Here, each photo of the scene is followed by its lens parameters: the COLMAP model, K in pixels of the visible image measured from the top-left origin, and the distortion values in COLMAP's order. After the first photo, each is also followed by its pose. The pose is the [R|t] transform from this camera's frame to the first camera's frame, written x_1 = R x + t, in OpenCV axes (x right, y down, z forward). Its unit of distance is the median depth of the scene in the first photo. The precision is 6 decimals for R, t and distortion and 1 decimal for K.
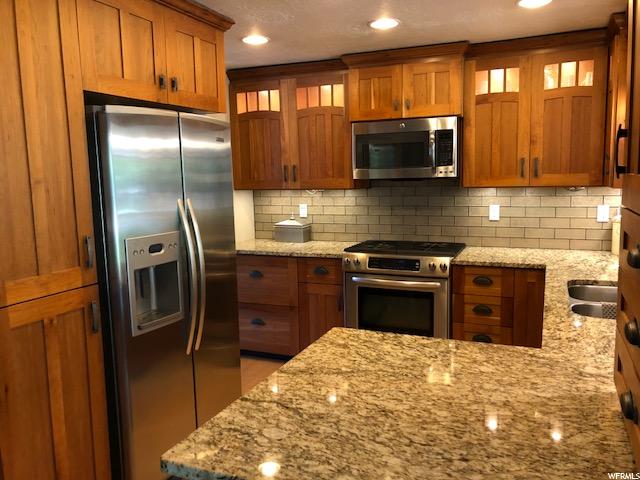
lens RADIAL K [[520.8, 0, 320.0], [0, 520.8, 240.0], [0, 0, 1]] dist [0.014417, -0.038697]
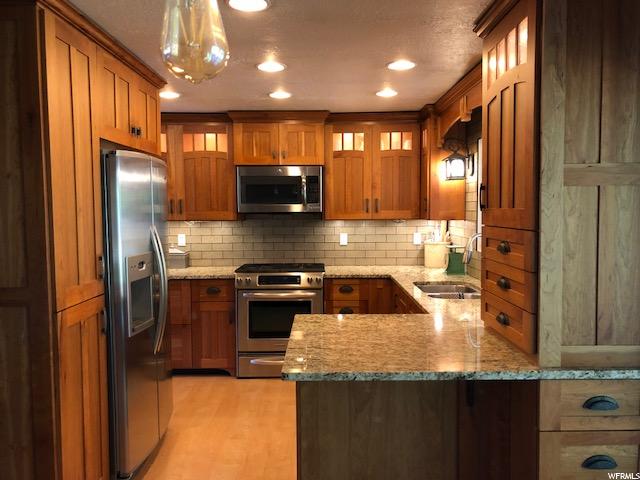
lens RADIAL K [[520.8, 0, 320.0], [0, 520.8, 240.0], [0, 0, 1]] dist [0.014417, -0.038697]
pose [[0.917070, -0.009174, 0.398621, -0.262488], [0.036955, 0.997388, -0.062065, 0.030740], [-0.397010, 0.071649, 0.915013, -0.186426]]
